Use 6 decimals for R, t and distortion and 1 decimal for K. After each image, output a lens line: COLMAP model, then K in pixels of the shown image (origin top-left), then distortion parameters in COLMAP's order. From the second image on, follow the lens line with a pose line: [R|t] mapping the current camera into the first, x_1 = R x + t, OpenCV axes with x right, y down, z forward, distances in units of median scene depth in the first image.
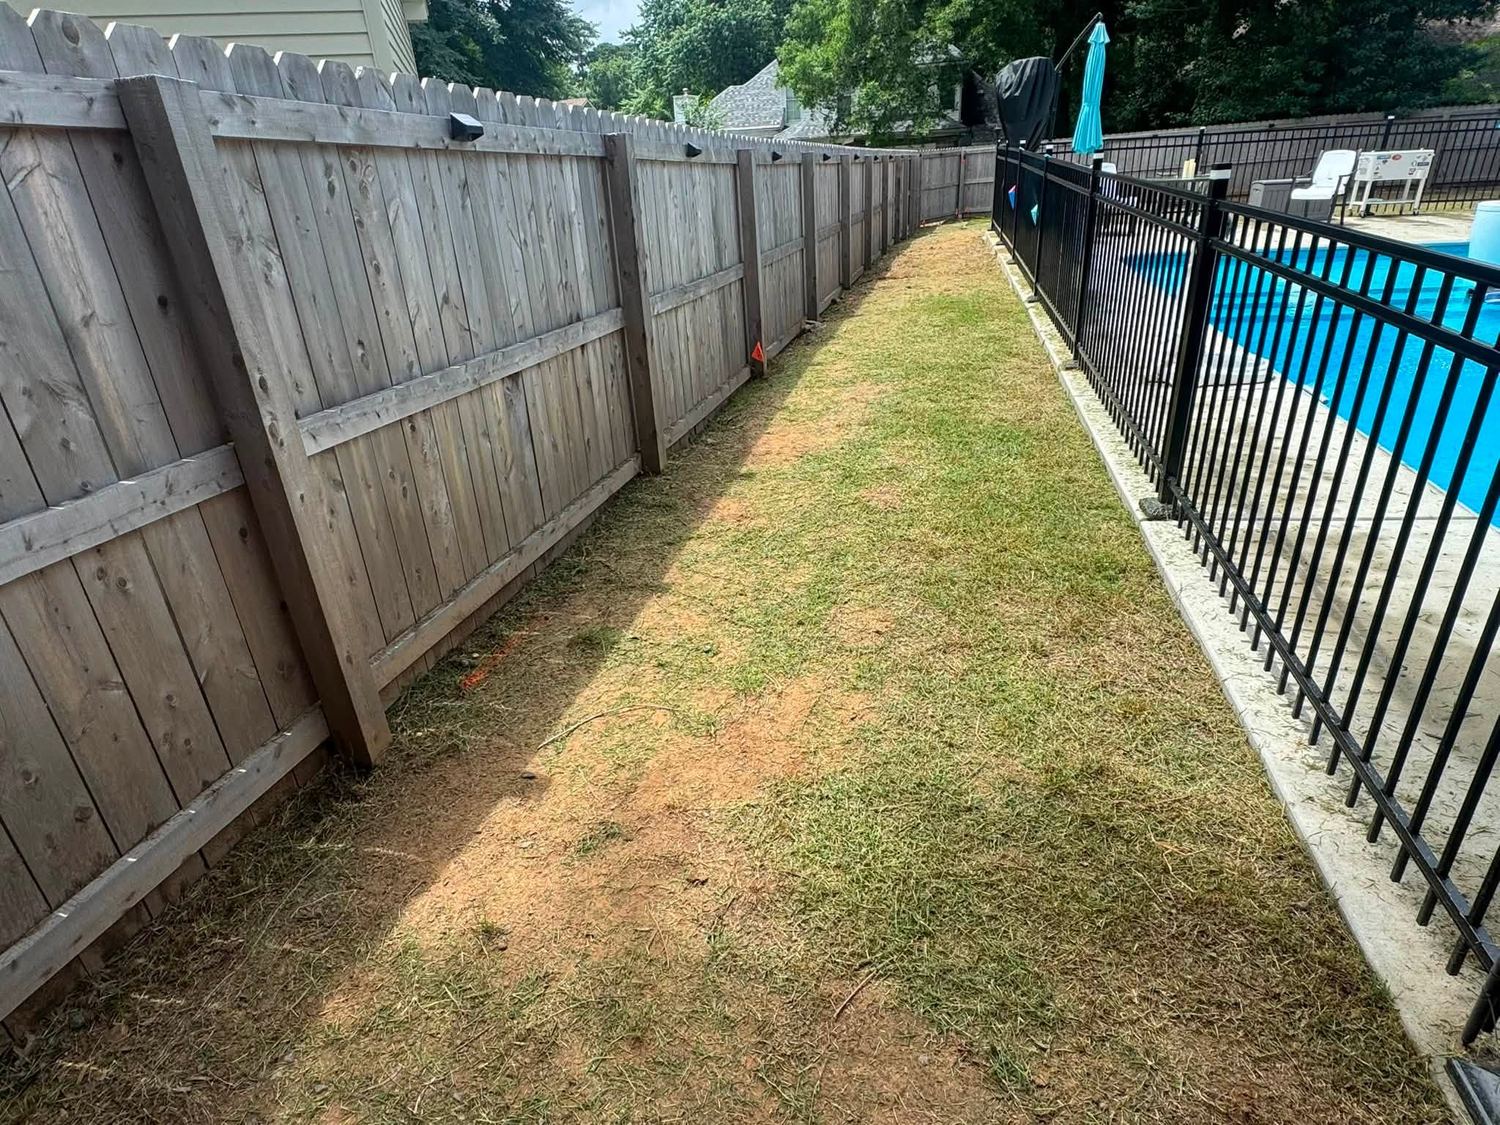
lens RADIAL K [[850.9, 0, 750.0], [0, 850.9, 562.5], [0, 0, 1]] dist [0.001103, 0.001821]
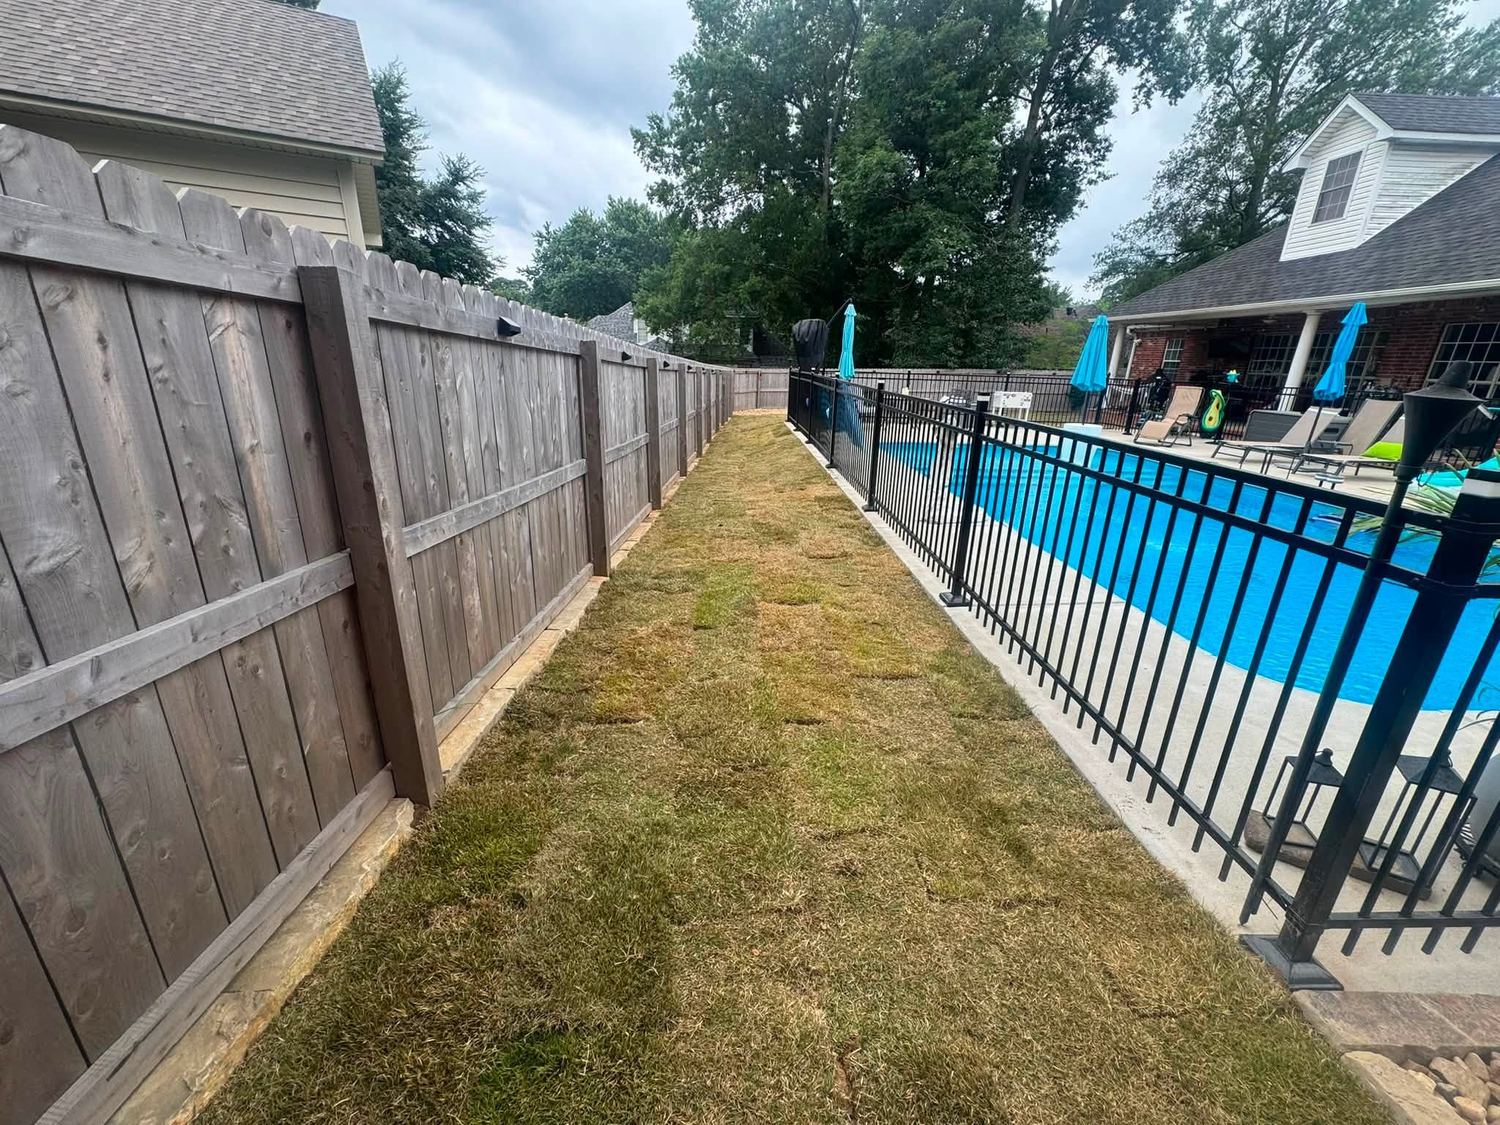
lens RADIAL K [[602.1, 0, 750.0], [0, 602.1, 562.5], [0, 0, 1]] dist [0.019542, -0.000116]
pose [[0.968229, 0.005303, 0.250009, -0.221478], [0.027760, 0.991316, -0.128538, 0.004158], [-0.248520, 0.131394, 0.959674, 0.013814]]
